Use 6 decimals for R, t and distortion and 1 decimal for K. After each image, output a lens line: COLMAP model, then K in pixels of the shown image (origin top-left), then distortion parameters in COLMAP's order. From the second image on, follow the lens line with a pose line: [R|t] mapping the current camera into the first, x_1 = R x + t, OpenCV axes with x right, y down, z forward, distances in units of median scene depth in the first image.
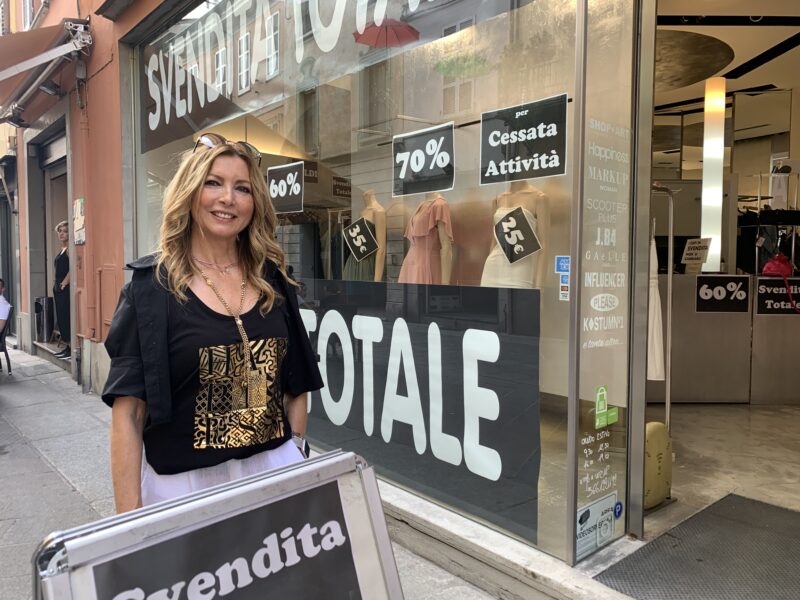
lens RADIAL K [[602.9, 0, 396.9], [0, 602.9, 294.4], [0, 0, 1]] dist [0.060440, -0.070914]
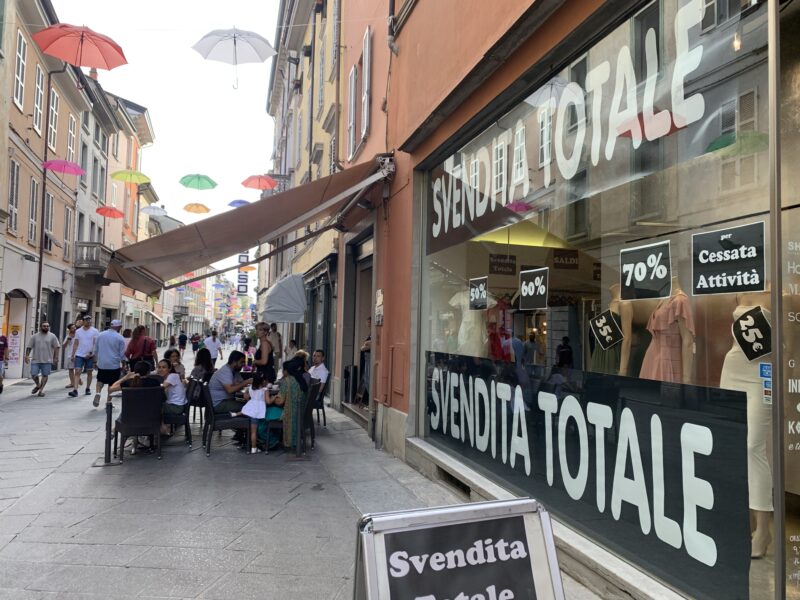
lens RADIAL K [[602.9, 0, 396.9], [0, 602.9, 294.4], [0, 0, 1]] dist [0.060440, -0.070914]
pose [[0.901969, -0.011710, -0.431643, 0.113467], [-0.039810, 0.993120, -0.110129, -0.029277], [0.429962, 0.116517, 0.895297, -0.237874]]
